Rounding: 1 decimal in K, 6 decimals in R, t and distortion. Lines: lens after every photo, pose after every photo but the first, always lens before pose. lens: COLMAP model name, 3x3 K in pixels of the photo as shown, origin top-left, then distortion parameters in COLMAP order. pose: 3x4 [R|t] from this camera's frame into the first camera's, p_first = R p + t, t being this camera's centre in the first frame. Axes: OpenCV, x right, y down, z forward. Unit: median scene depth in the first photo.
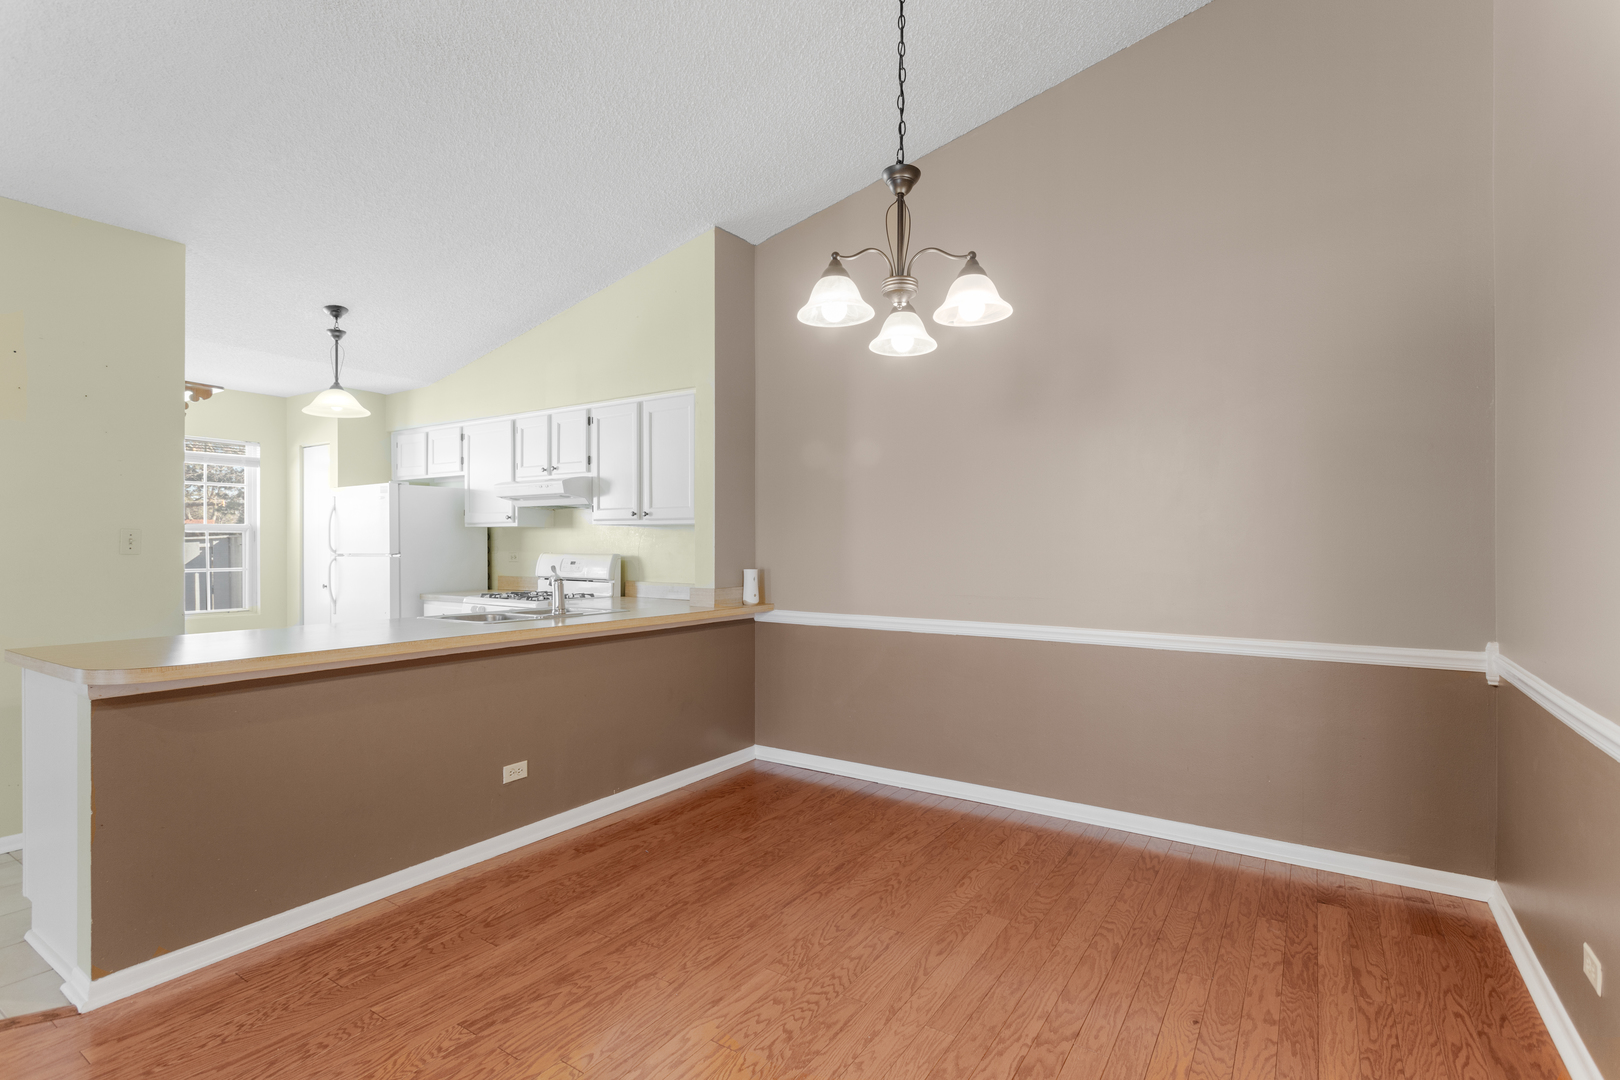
lens RADIAL K [[765.9, 0, 810.0], [0, 765.9, 540.0], [0, 0, 1]] dist [-0.002723, -0.000385]
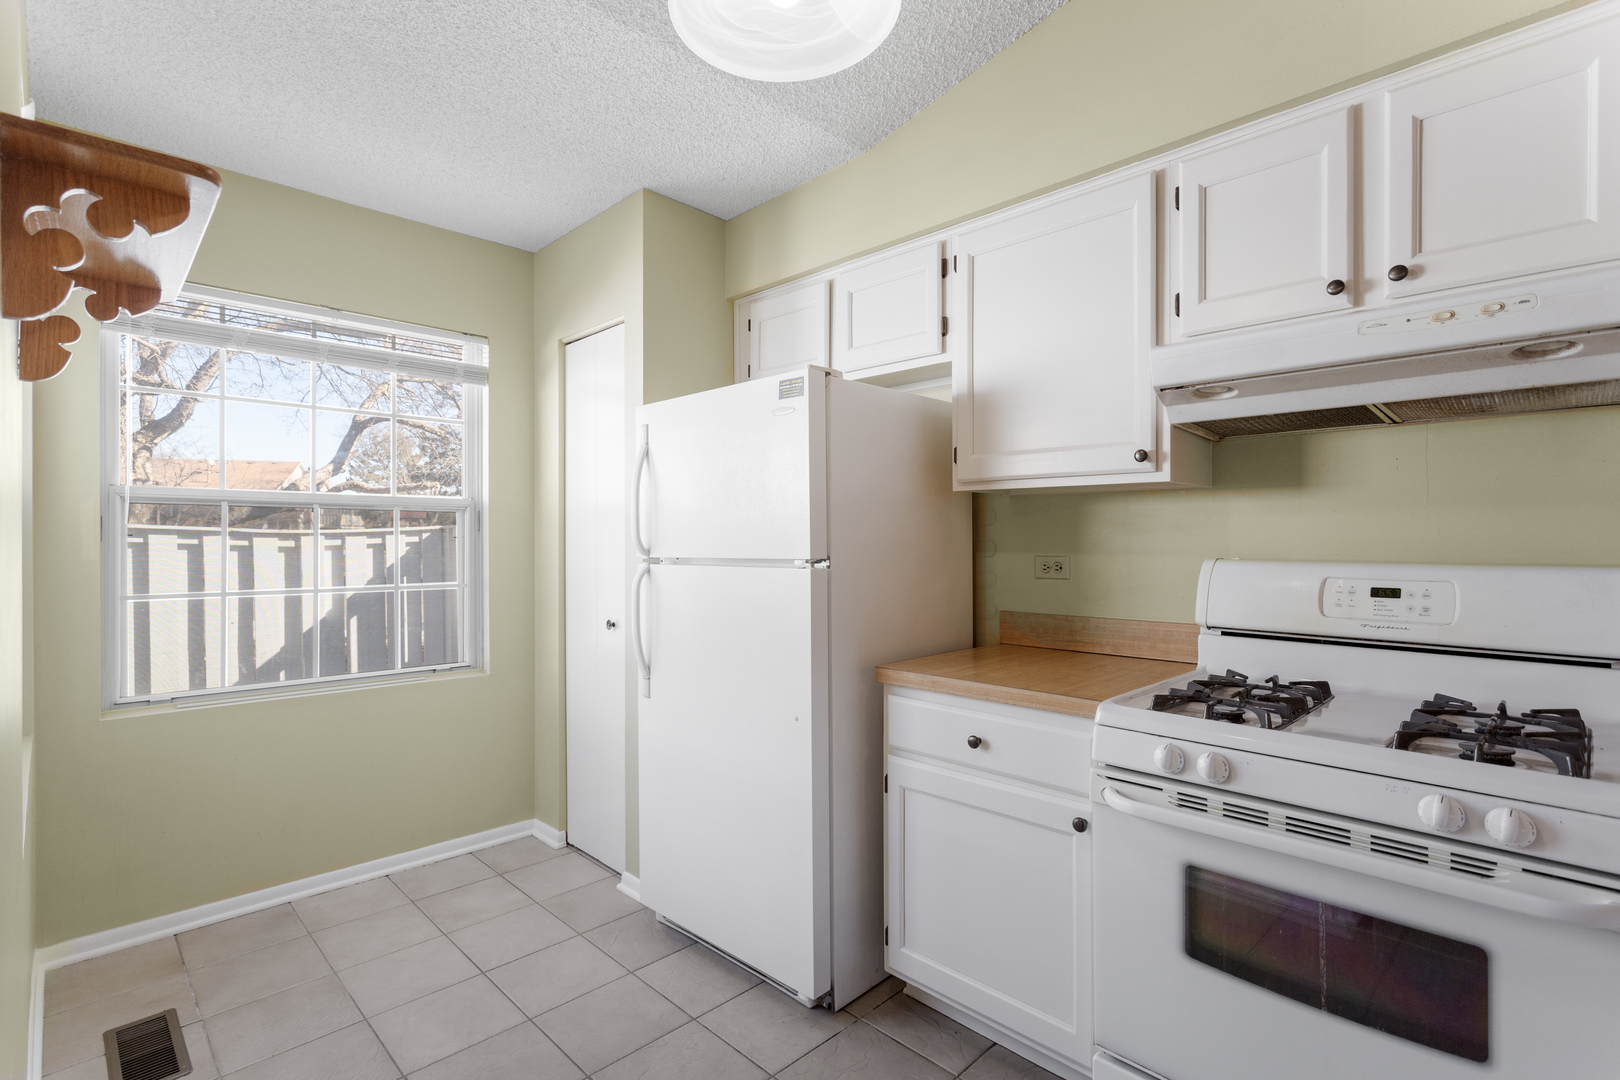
lens RADIAL K [[765.9, 0, 810.0], [0, 765.9, 540.0], [0, 0, 1]] dist [-0.002723, -0.000385]
pose [[0.978155, 0.001364, -0.207871, -0.439370], [-0.000334, 0.999987, 0.004992, 0.005888], [0.207875, -0.004813, 0.978144, 0.593391]]
